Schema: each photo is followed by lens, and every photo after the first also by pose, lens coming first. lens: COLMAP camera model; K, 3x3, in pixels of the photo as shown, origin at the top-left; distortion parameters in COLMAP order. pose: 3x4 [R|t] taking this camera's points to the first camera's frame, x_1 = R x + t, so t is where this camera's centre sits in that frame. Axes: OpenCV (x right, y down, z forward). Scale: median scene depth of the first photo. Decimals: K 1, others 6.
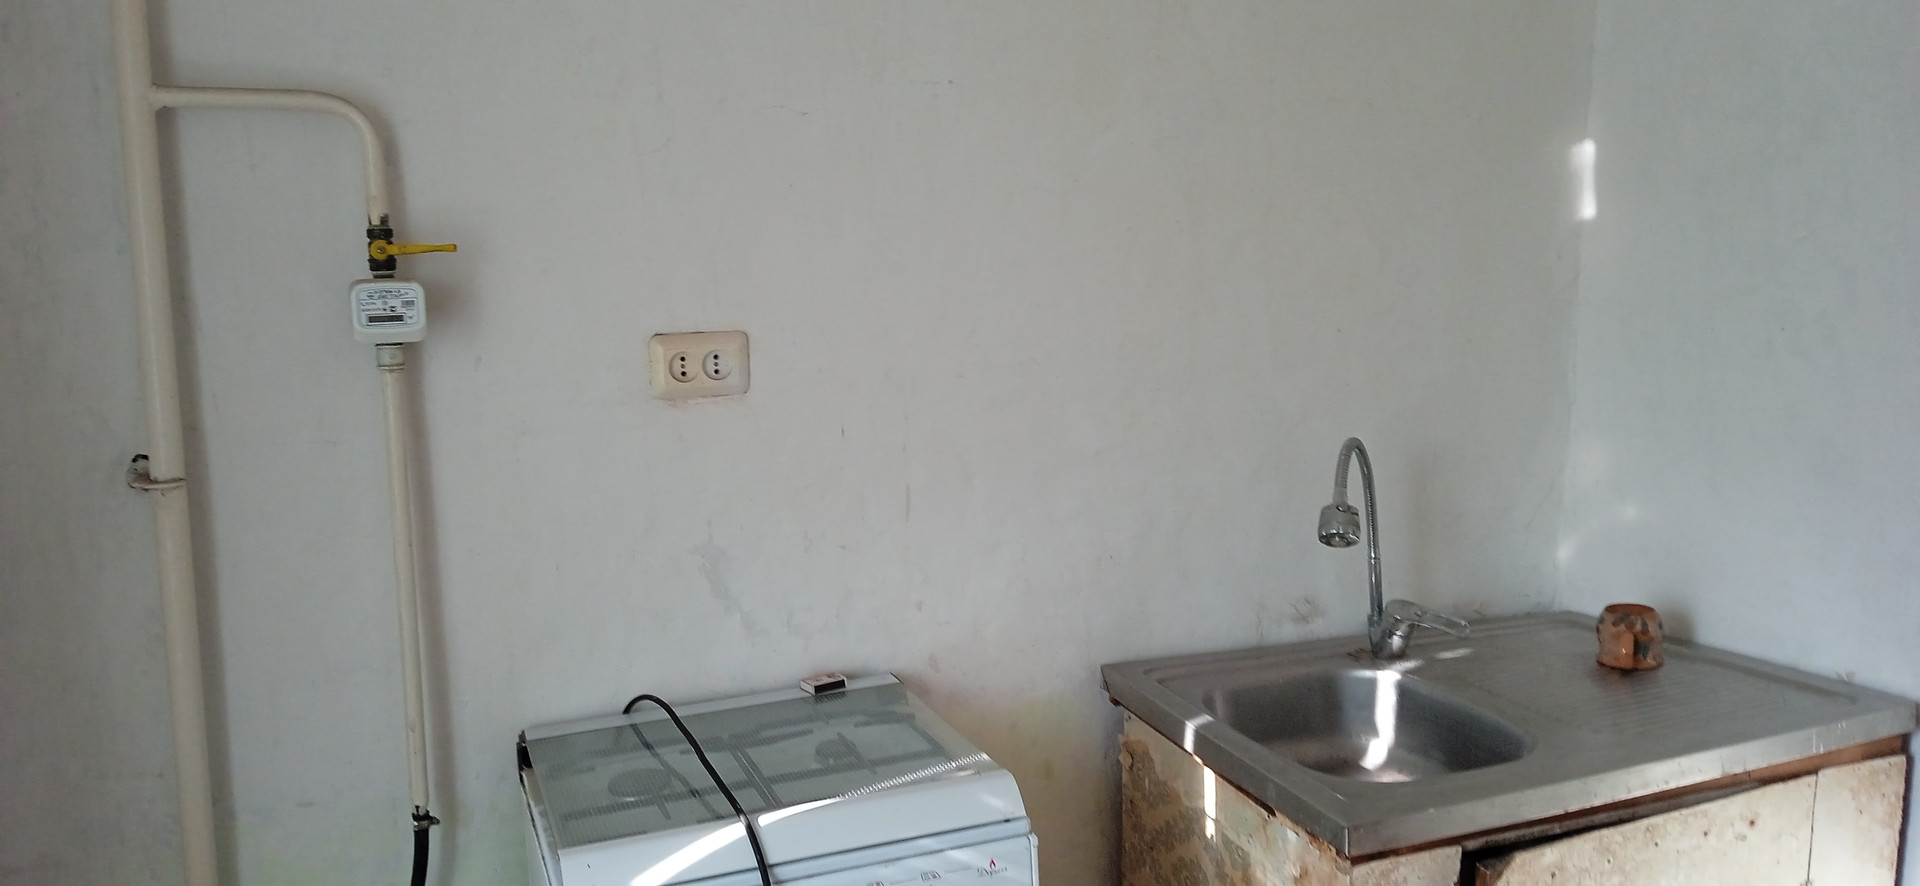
lens RADIAL K [[1548.6, 0, 960.4], [0, 1548.6, 398.9], [0, 0, 1]] dist [0.109998, -0.171853]
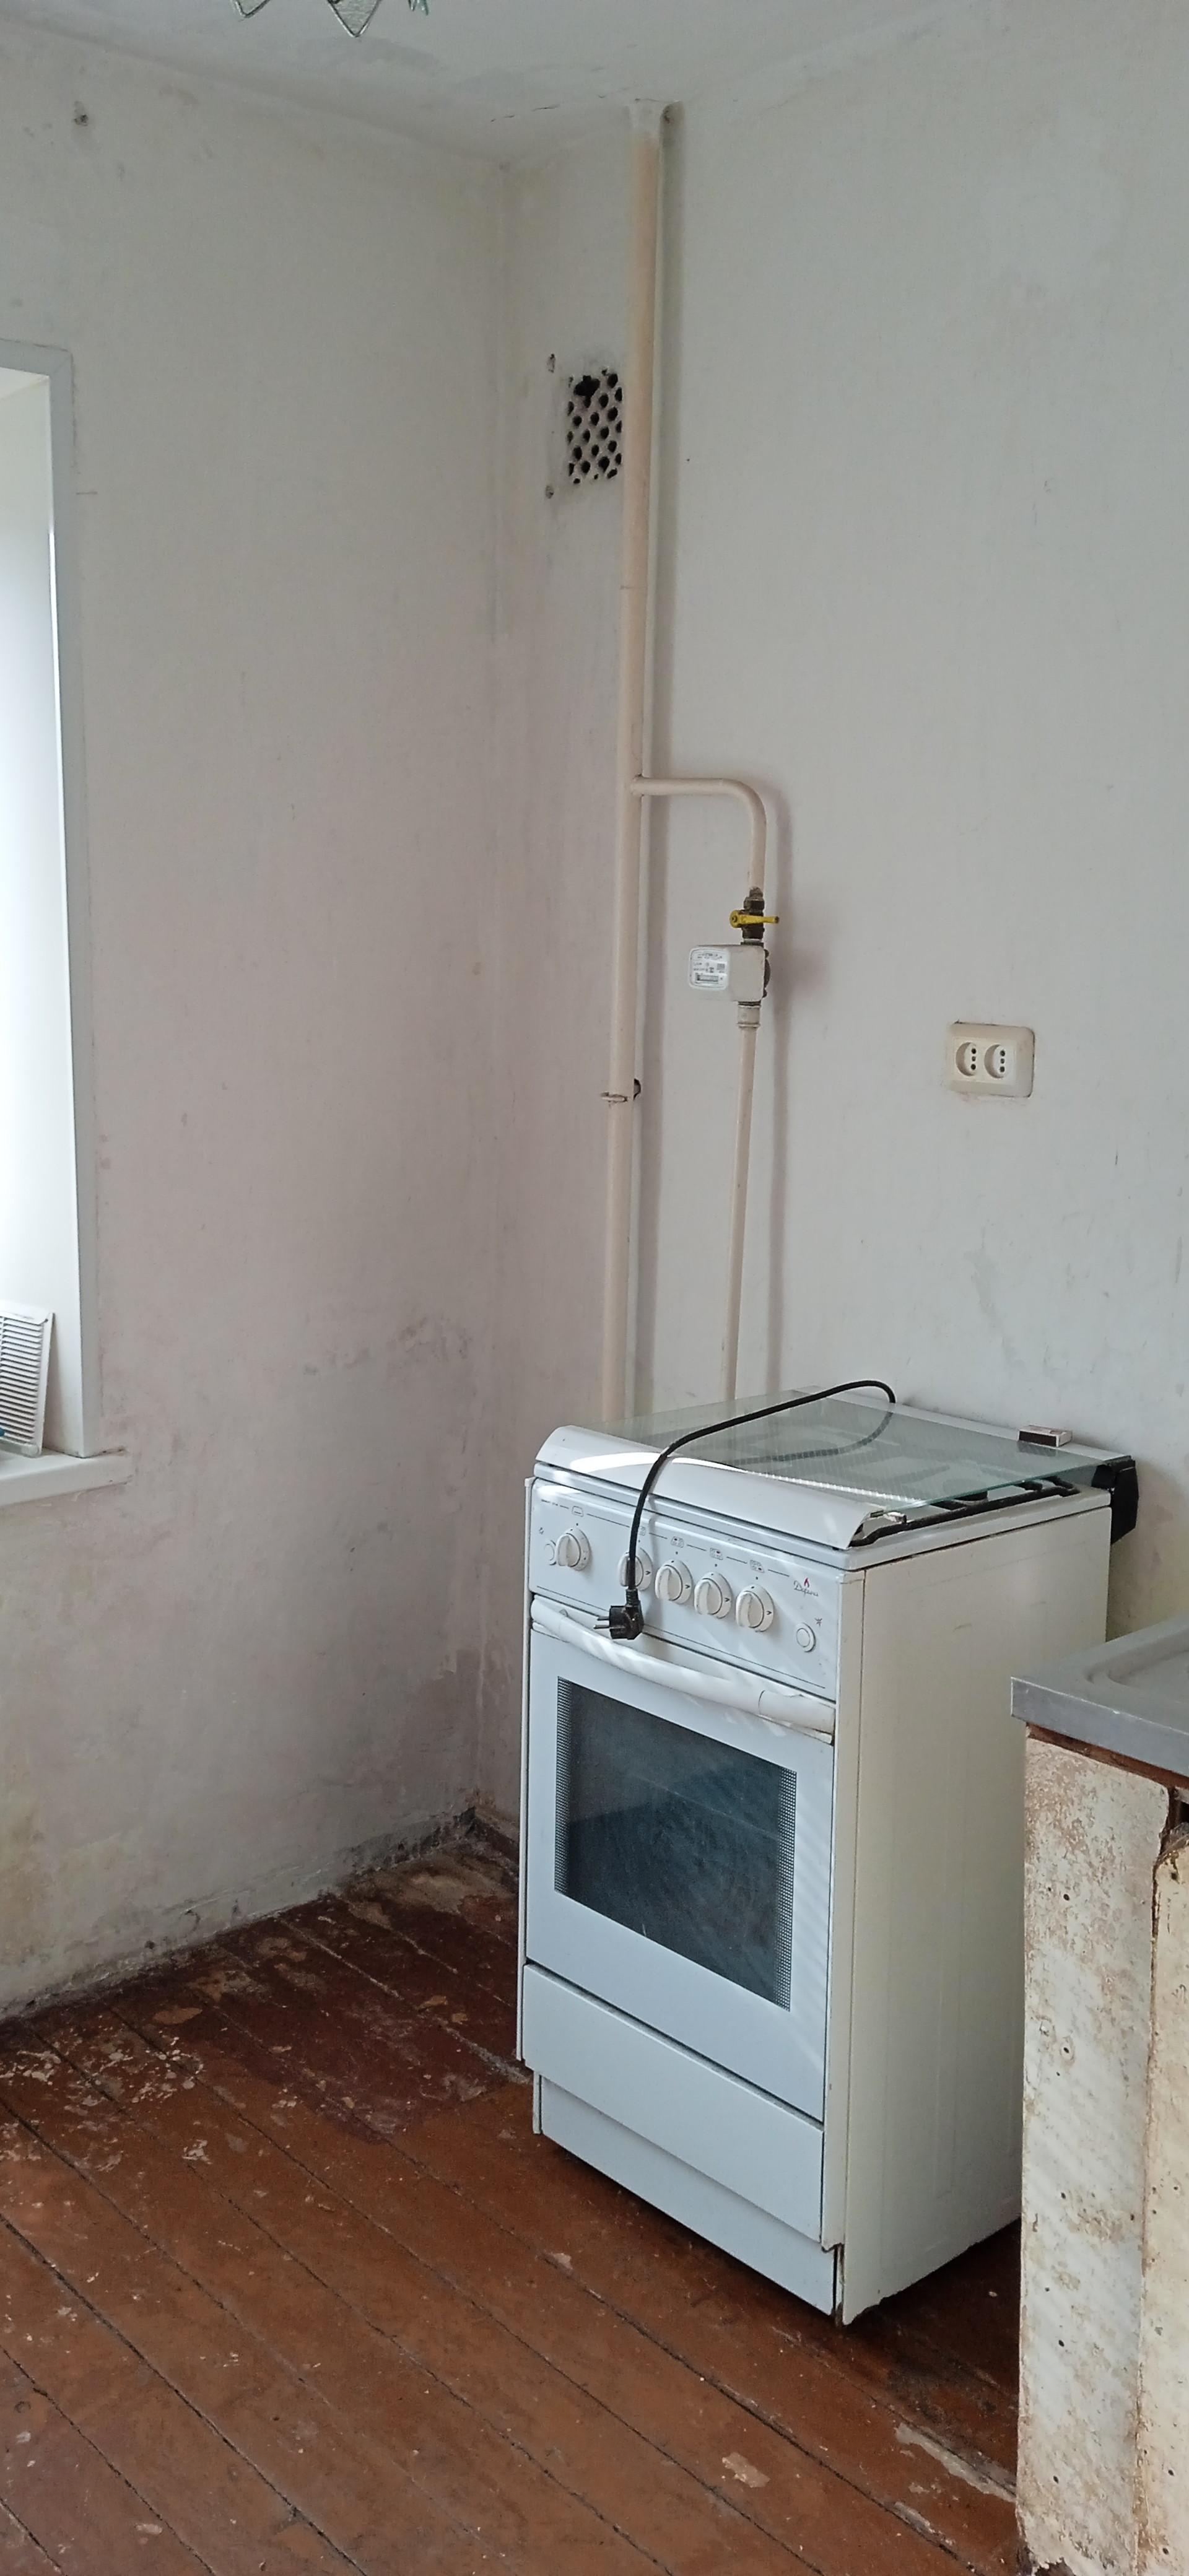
lens RADIAL K [[2077.8, 0, 550.4], [0, 2077.8, 1220.7], [0, 0, 1]] dist [0.109998, -0.171853]
pose [[0.370889, 0.173786, -0.912272, 0.901292], [-0.145068, 0.981117, 0.127923, -0.049682], [0.917277, 0.084896, 0.389096, 0.282667]]
